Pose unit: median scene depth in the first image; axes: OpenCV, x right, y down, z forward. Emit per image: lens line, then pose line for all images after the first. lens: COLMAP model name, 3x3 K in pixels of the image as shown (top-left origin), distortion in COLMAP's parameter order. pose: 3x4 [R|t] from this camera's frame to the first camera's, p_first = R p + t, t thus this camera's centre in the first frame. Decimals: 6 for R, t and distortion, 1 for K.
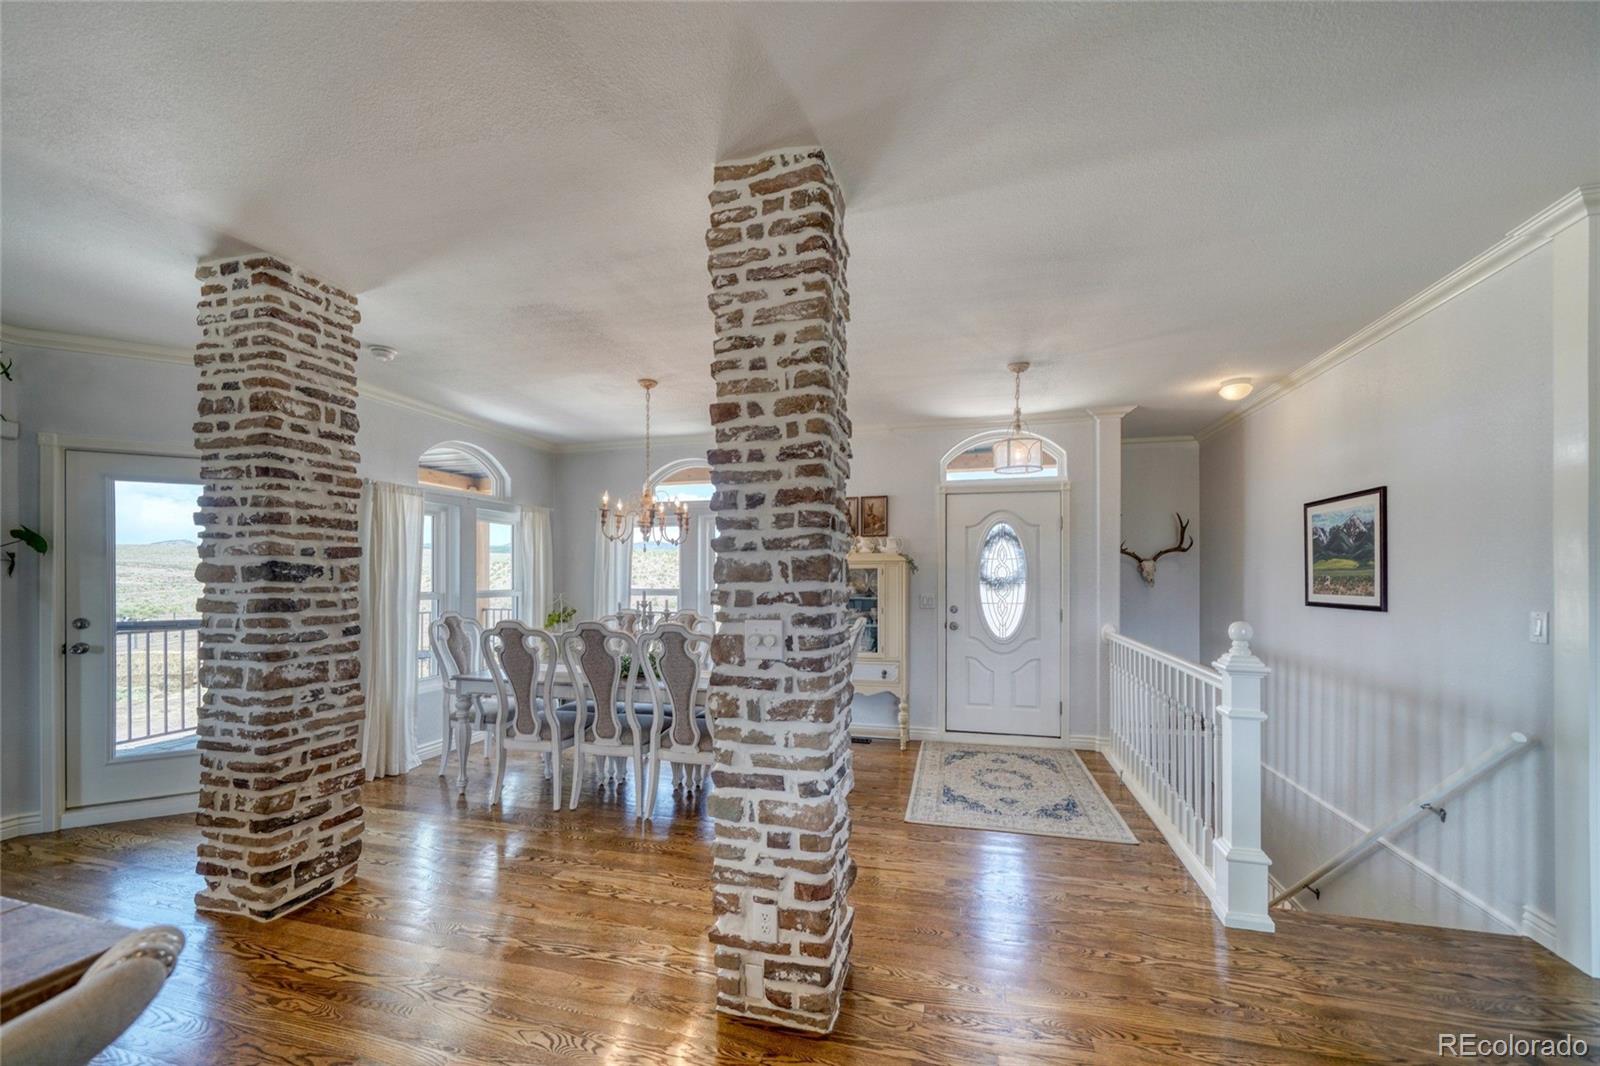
lens RADIAL K [[617.0, 0, 816.2], [0, 617.0, 575.6], [0, 0, 1]] dist [-0.009614, 0.000339]
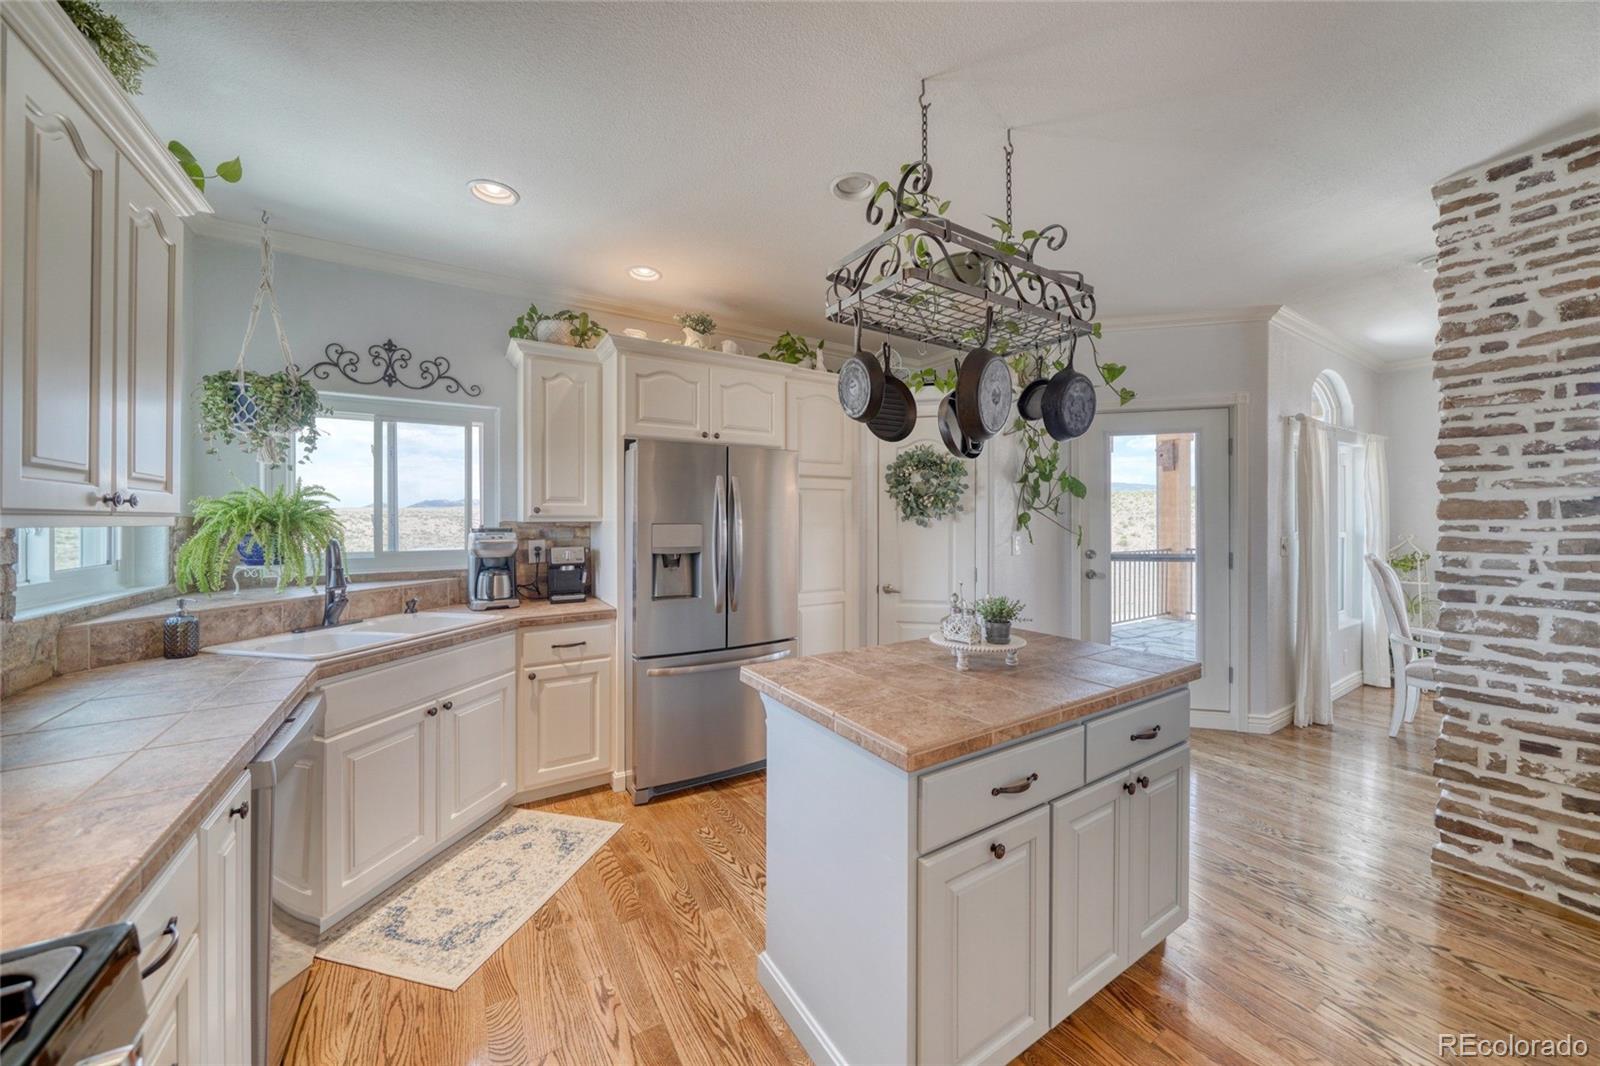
lens RADIAL K [[558.2, 0, 791.4], [0, 558.2, 519.5], [0, 0, 1]] dist [-0.007158, 0.000459]
pose [[0.714184, -0.001413, -0.699956, -1.130167], [0.003117, 0.999994, 0.001162, 0.006899], [0.699951, -0.003011, 0.714185, -0.311943]]
